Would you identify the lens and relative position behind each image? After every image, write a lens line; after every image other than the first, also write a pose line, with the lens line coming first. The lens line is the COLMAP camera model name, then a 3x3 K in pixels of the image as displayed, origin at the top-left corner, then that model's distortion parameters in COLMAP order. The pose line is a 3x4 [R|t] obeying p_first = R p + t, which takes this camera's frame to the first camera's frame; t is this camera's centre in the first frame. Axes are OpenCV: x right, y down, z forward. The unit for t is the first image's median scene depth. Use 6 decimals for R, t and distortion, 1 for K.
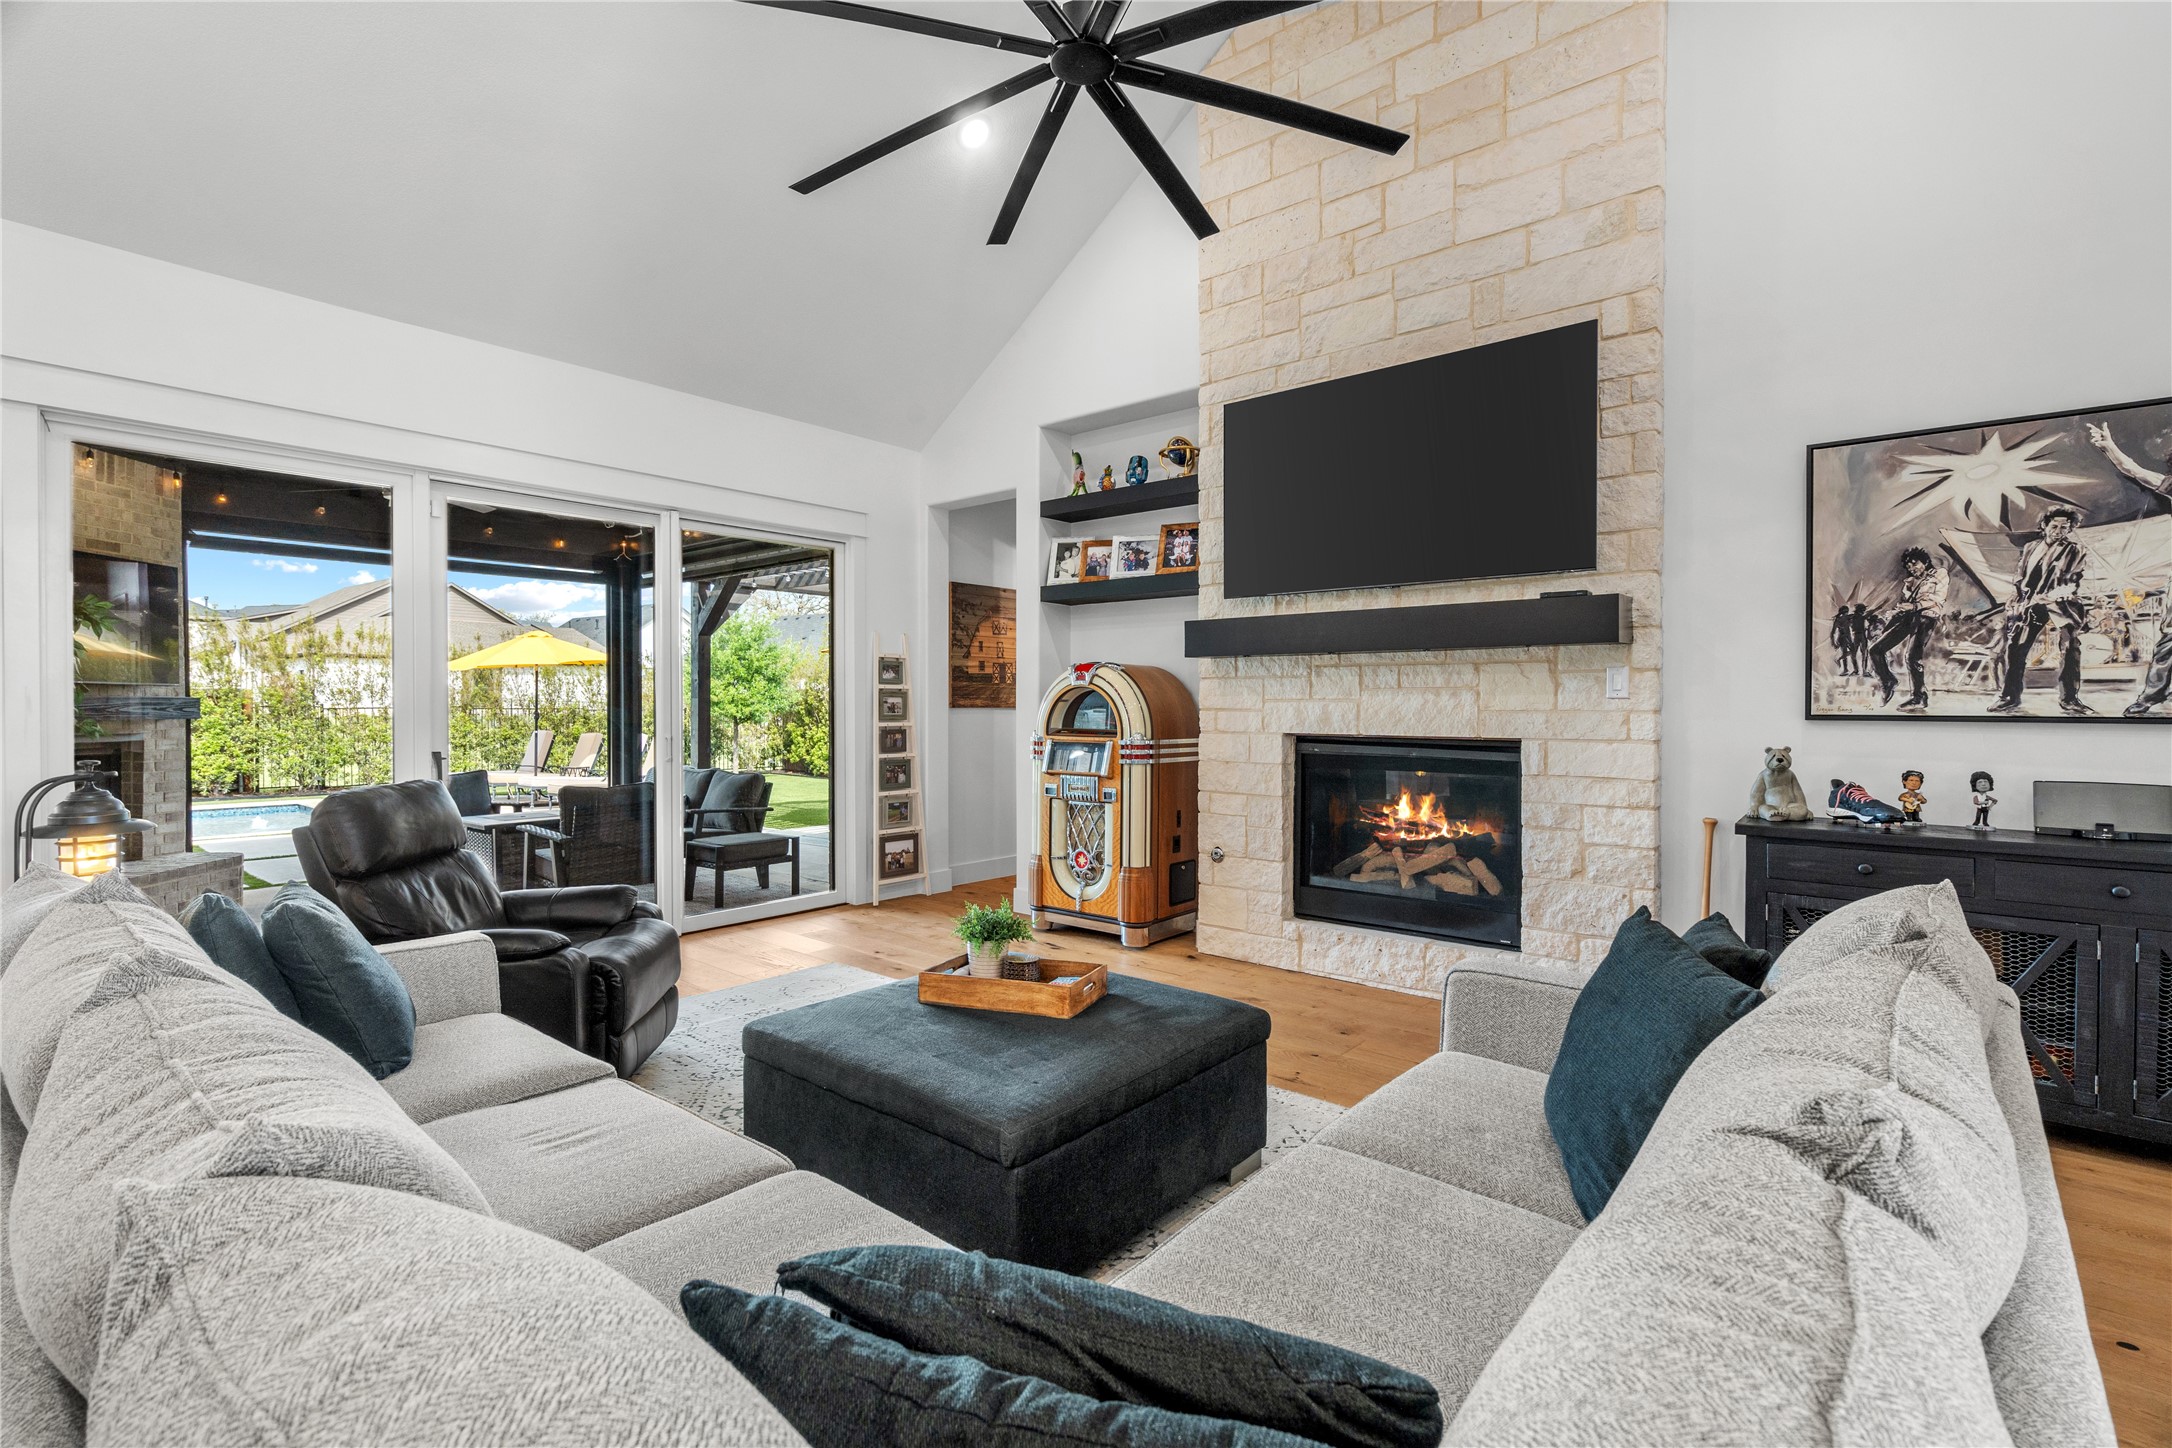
lens RADIAL K [[985.0, 0, 1086.0], [0, 985.0, 724.0], [0, 0, 1]] dist [0.000868, 0.000143]
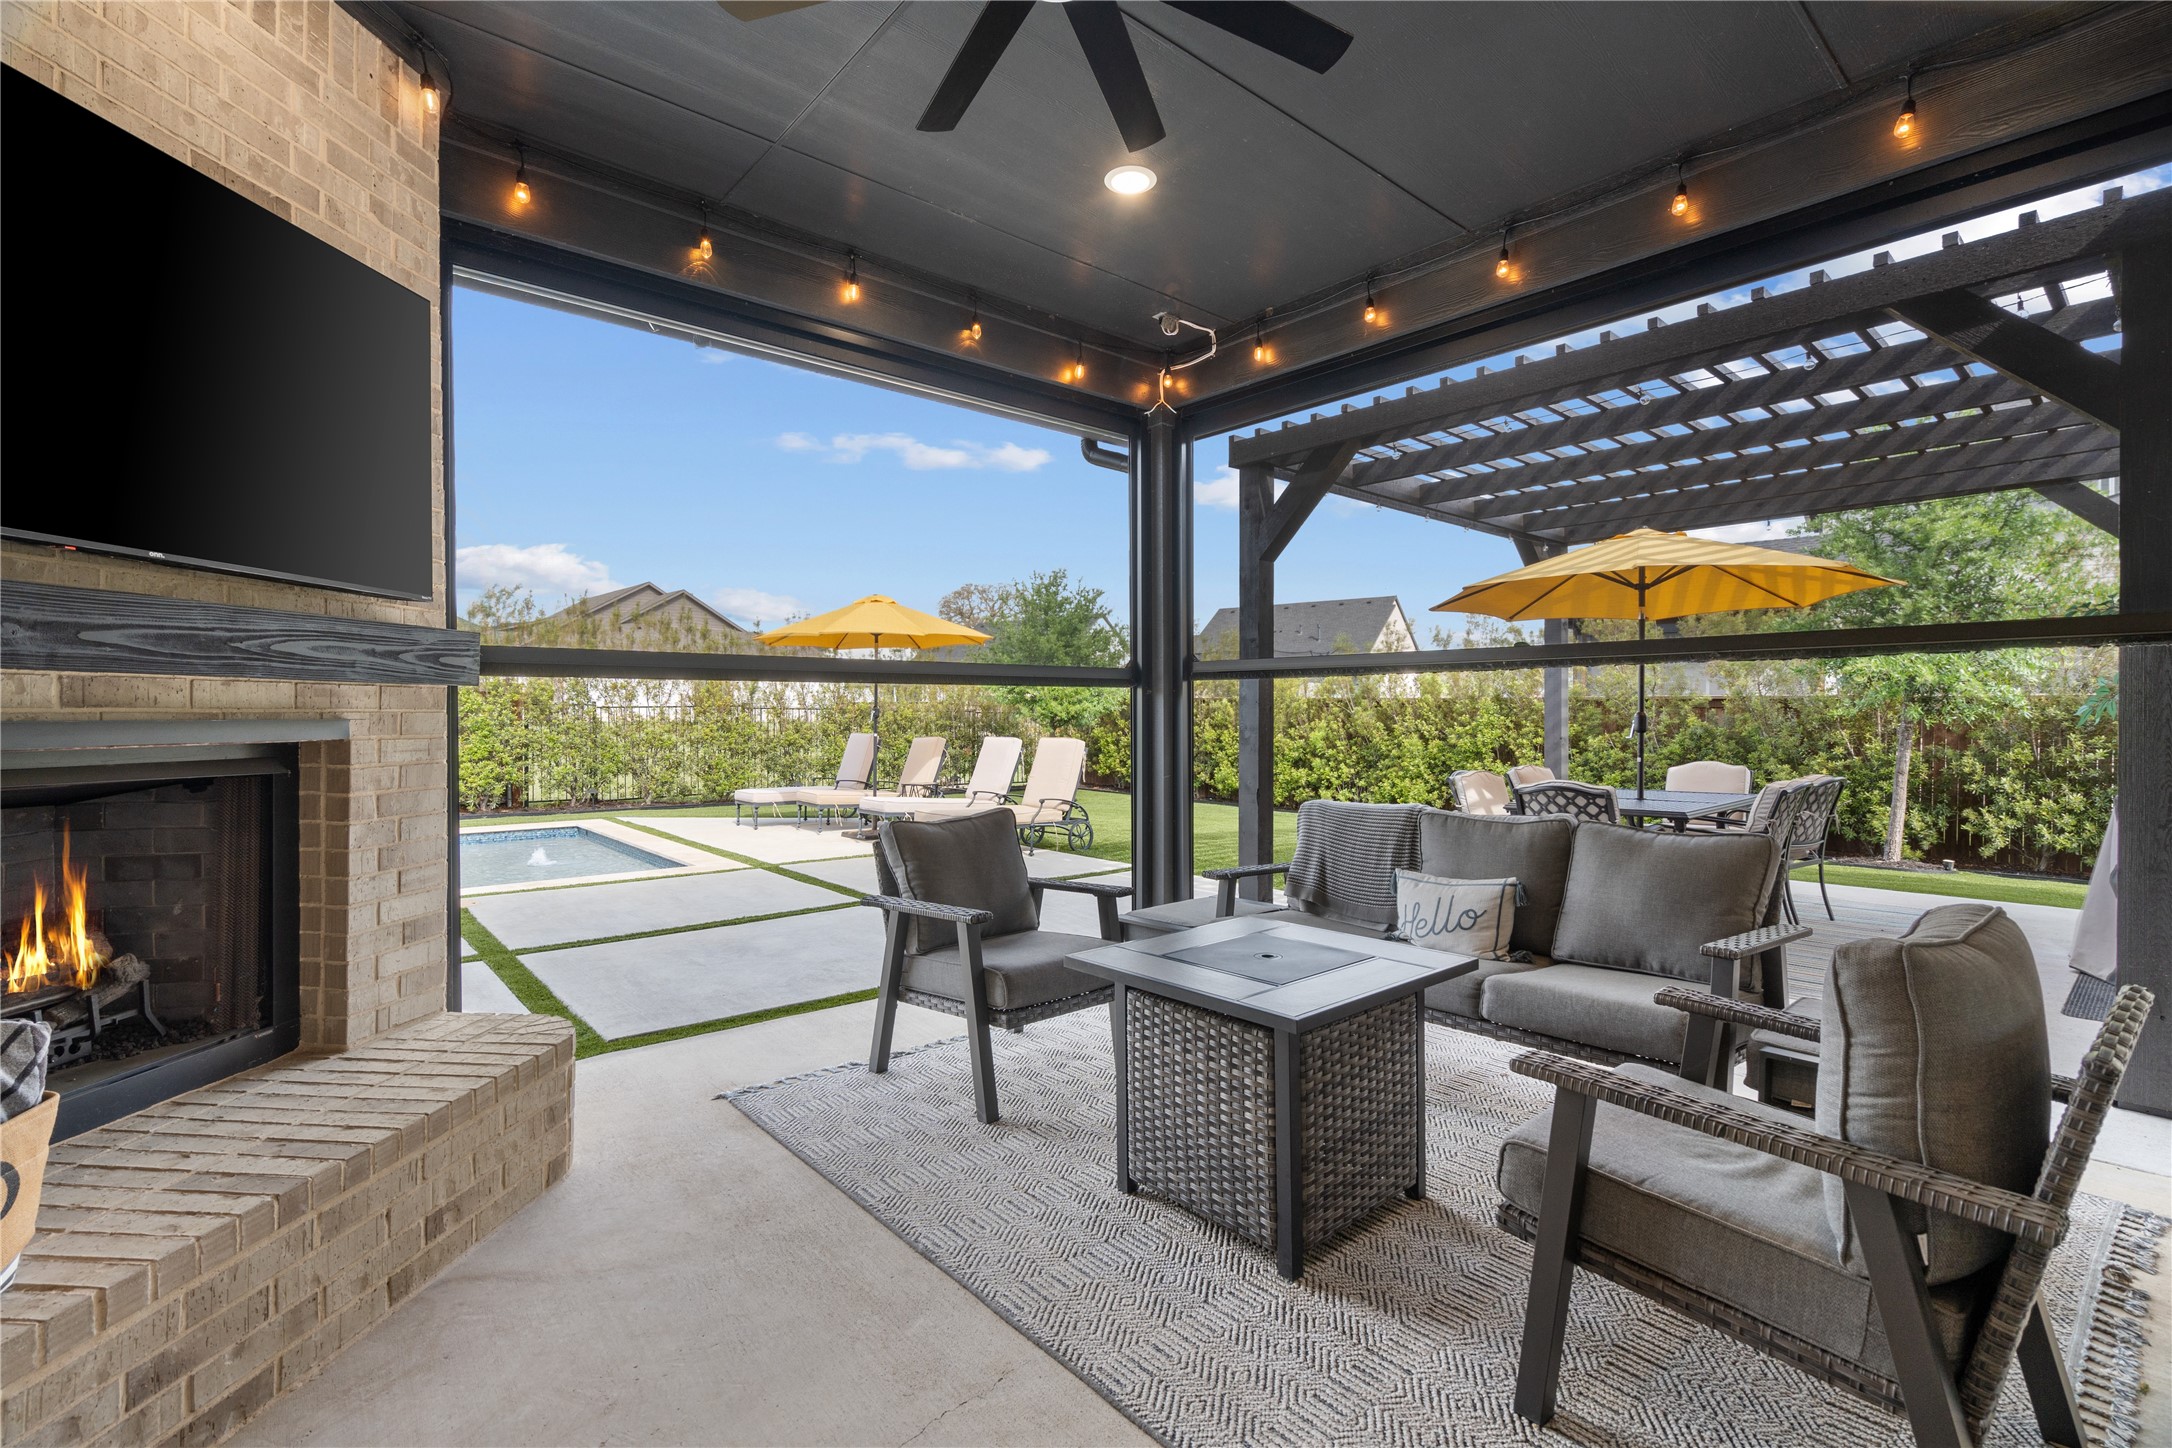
lens RADIAL K [[963.6, 0, 1078.2], [0, 963.6, 736.0], [0, 0, 1]] dist [-0.000162, -0.000018]
pose [[0.986472, 0.003602, -0.163892, -0.258545], [-0.003218, 0.999991, 0.002607, 0.005722], [0.163900, -0.002044, 0.986475, 0.284453]]
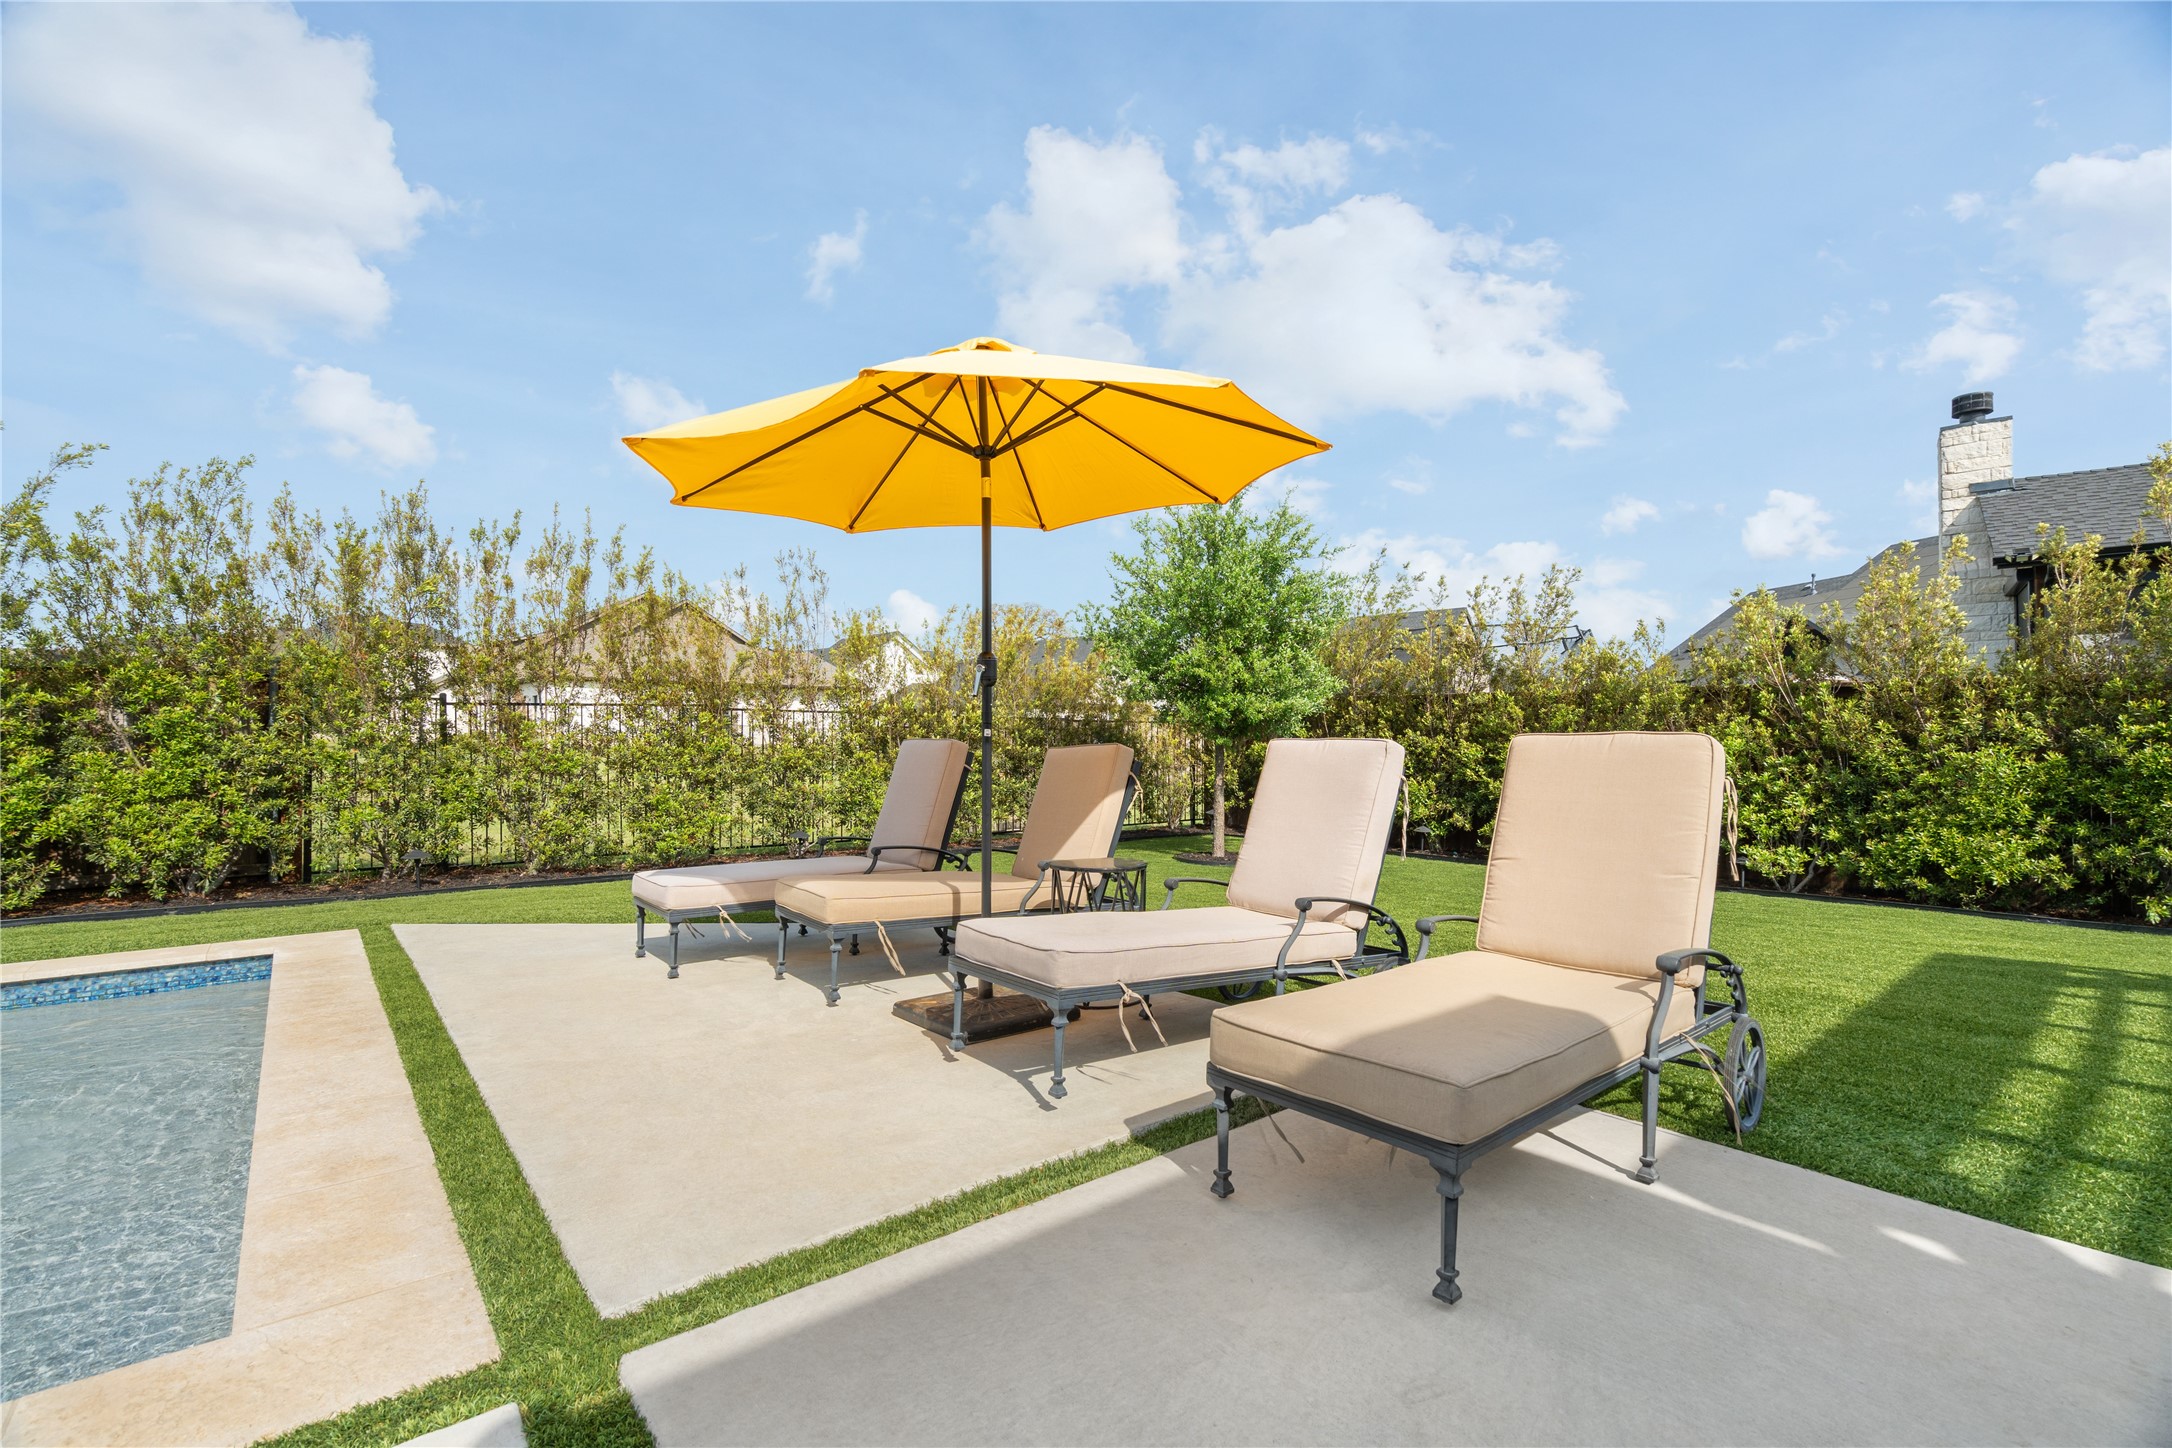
lens RADIAL K [[985.0, 0, 1086.0], [0, 985.0, 724.0], [0, 0, 1]] dist [0.000868, 0.000143]
pose [[0.983760, -0.007038, -0.179353, -0.426610], [0.000363, 0.999307, -0.037226, 0.013292], [0.179490, 0.036556, 0.983080, 0.656057]]
